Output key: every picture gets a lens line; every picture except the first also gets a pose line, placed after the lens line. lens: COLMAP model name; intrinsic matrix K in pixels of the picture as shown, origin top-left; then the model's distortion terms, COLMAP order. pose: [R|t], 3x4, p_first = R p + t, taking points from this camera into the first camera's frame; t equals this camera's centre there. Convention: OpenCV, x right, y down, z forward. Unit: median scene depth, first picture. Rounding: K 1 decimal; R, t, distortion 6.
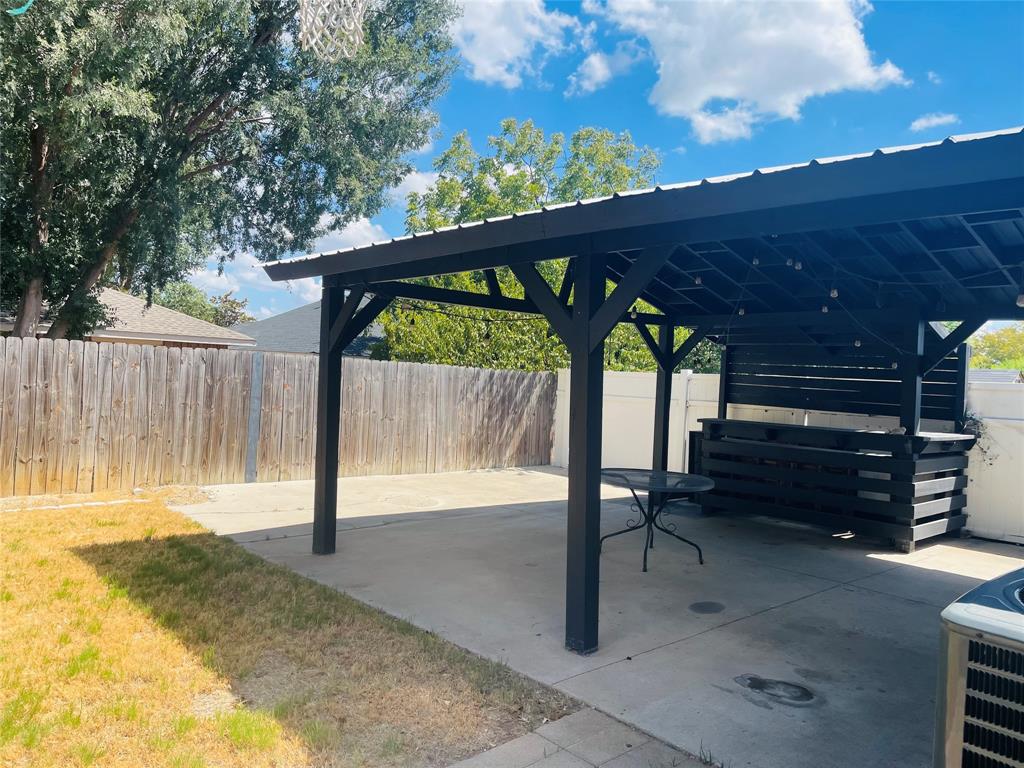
lens RADIAL K [[775.5, 0, 508.9], [0, 775.5, 385.5], [0, 0, 1]] dist [0.038872, -0.029989]
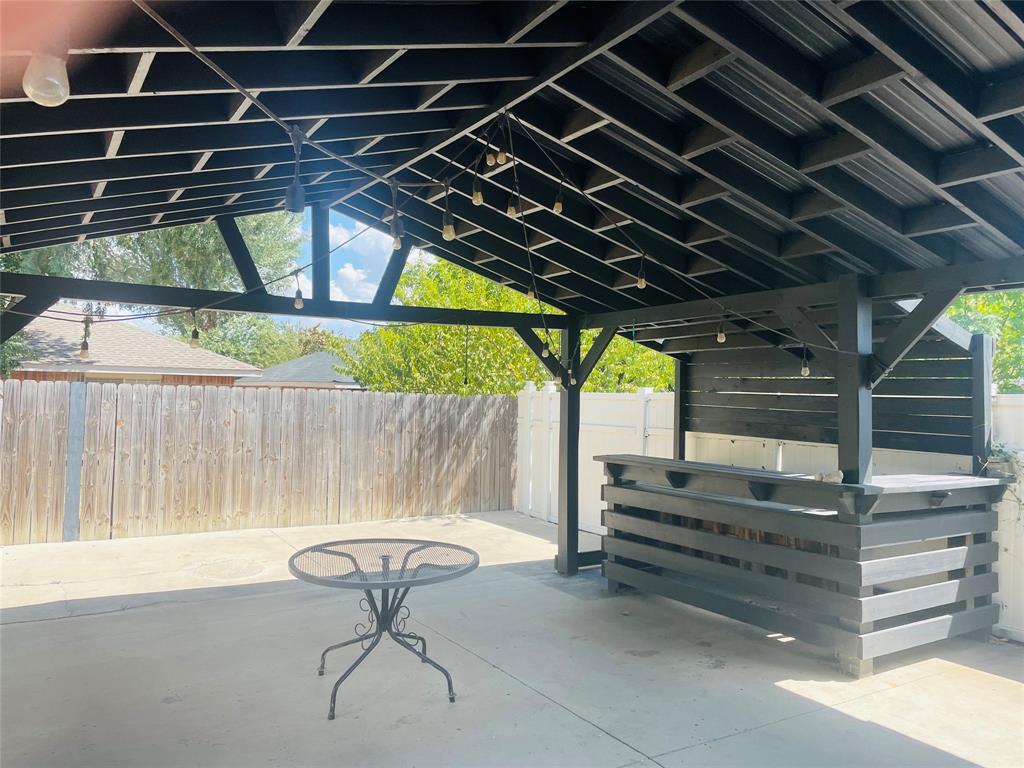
lens RADIAL K [[775.5, 0, 514.4], [0, 775.5, 377.1], [0, 0, 1]] dist [0.038872, -0.029989]
pose [[0.982374, -0.032876, -0.184011, 0.279111], [0.025068, 0.998690, -0.044600, 0.000240], [0.185236, 0.039201, 0.981912, 0.259979]]
